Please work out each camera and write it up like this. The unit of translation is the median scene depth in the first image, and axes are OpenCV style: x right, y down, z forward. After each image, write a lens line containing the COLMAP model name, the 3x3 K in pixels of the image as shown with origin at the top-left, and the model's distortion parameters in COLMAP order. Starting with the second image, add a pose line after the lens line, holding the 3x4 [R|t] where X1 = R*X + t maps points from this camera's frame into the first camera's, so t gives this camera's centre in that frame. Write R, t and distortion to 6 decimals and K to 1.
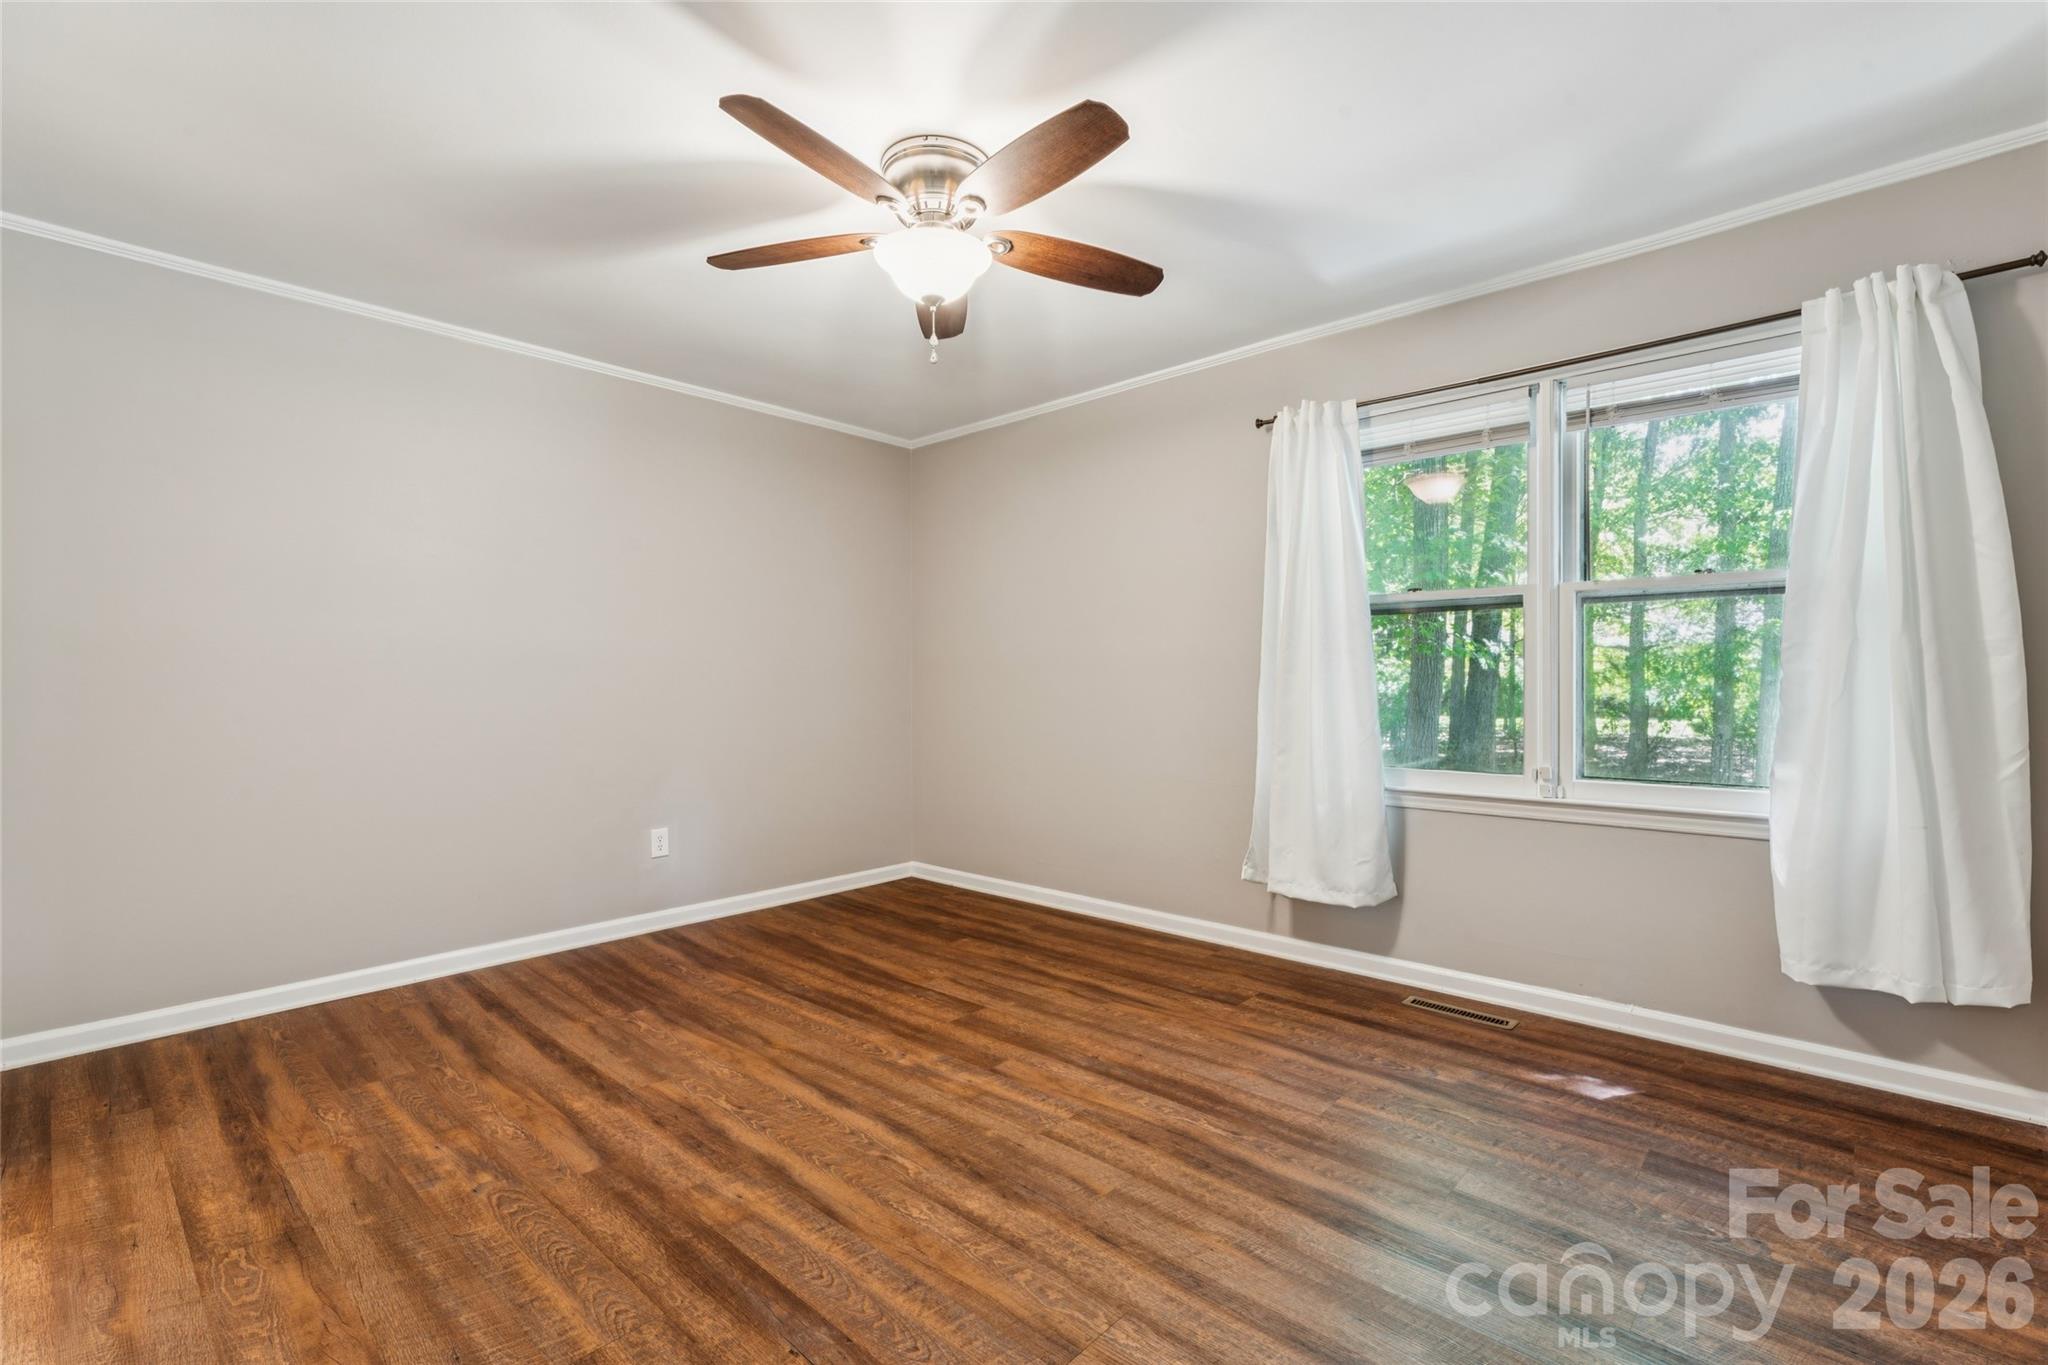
lens RADIAL K [[905.7, 0, 1008.1], [0, 905.7, 678.7], [0, 0, 1]] dist [-0.000838, -0.000122]
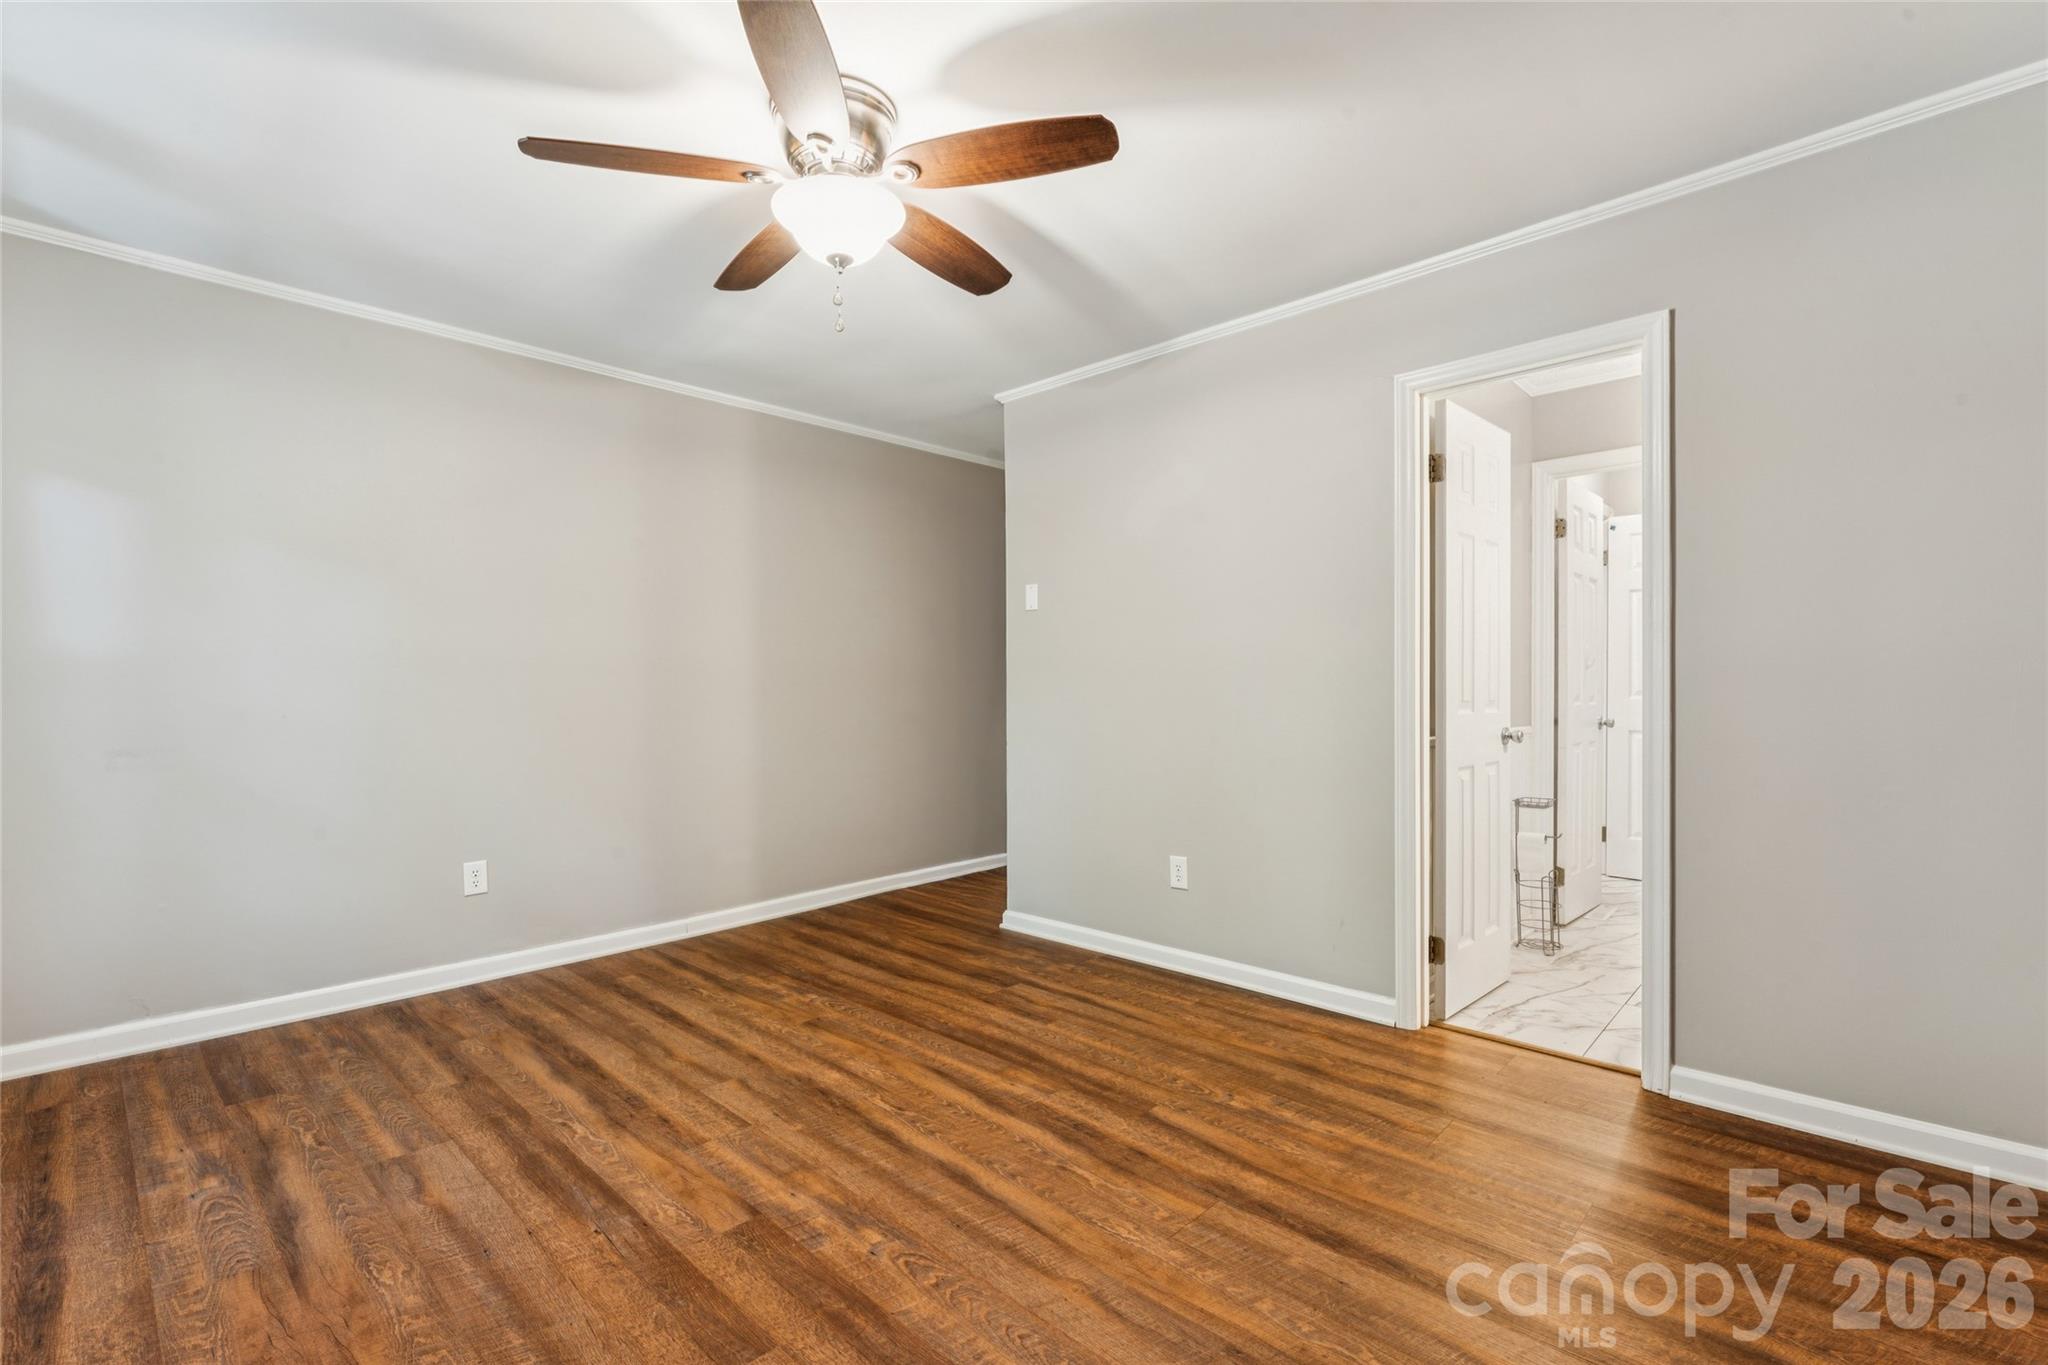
lens RADIAL K [[922.0, 0, 1013.4], [0, 922.0, 691.4], [0, 0, 1]] dist [-0.001748, 0.000045]
pose [[-0.999887, 0.007271, 0.013173, -0.240535], [0.007300, 0.999971, 0.002125, 0.005191], [-0.013157, 0.002221, -0.999911, 1.743763]]
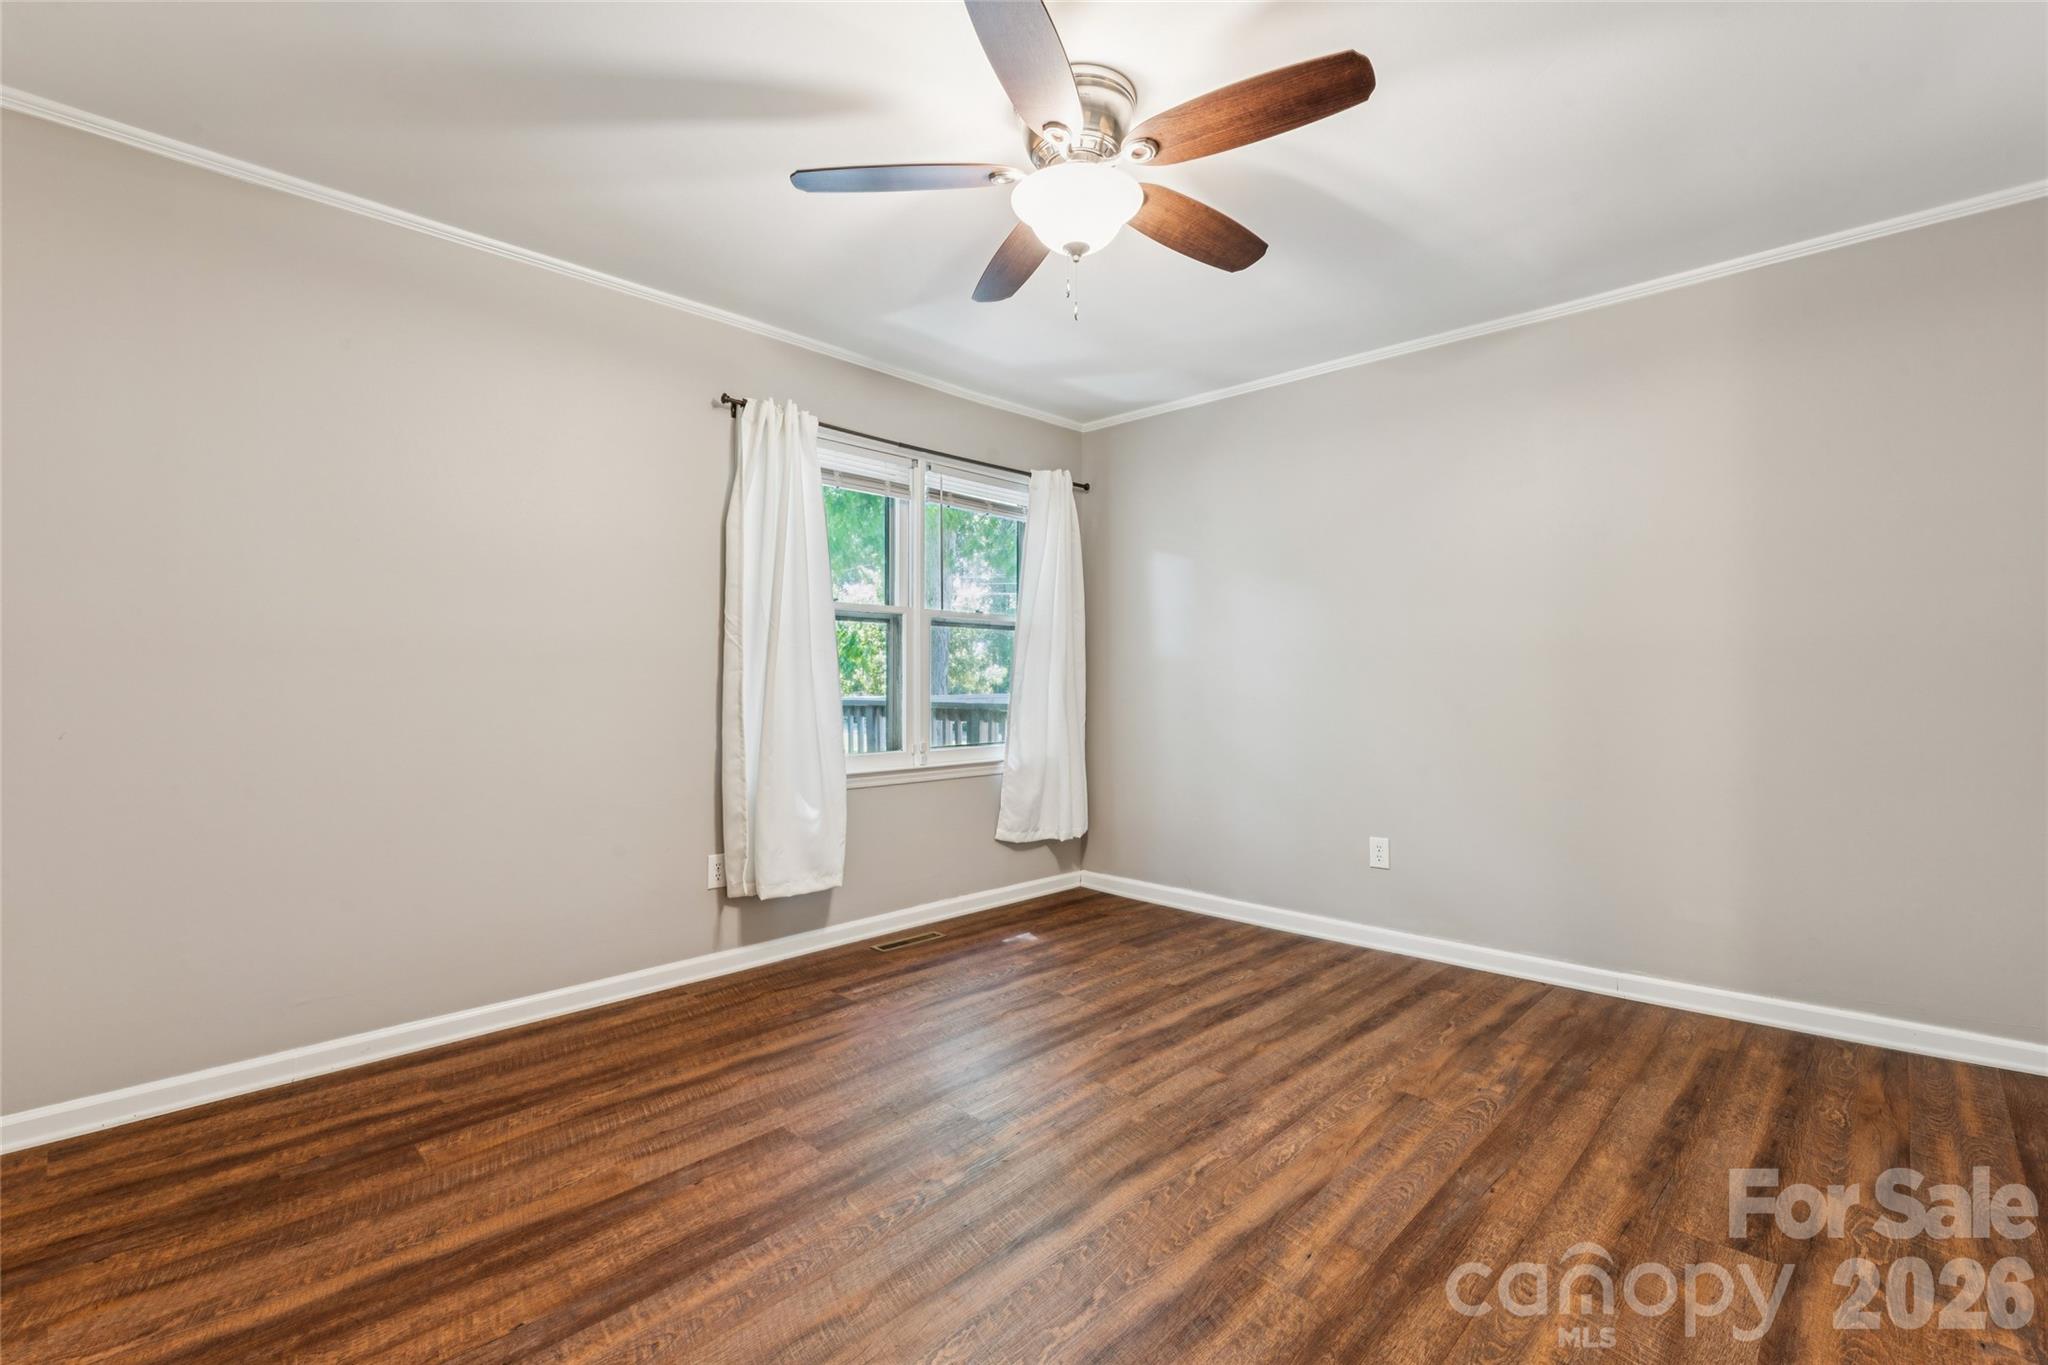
lens RADIAL K [[919.4, 0, 1017.6], [0, 919.4, 680.0], [0, 0, 1]] dist [-0.001735, 0.000185]
pose [[0.013084, 0.005274, 0.999900, -0.904163], [-0.003117, 0.999981, -0.005234, 0.010681], [-0.999910, -0.003049, 0.013101, 0.959250]]
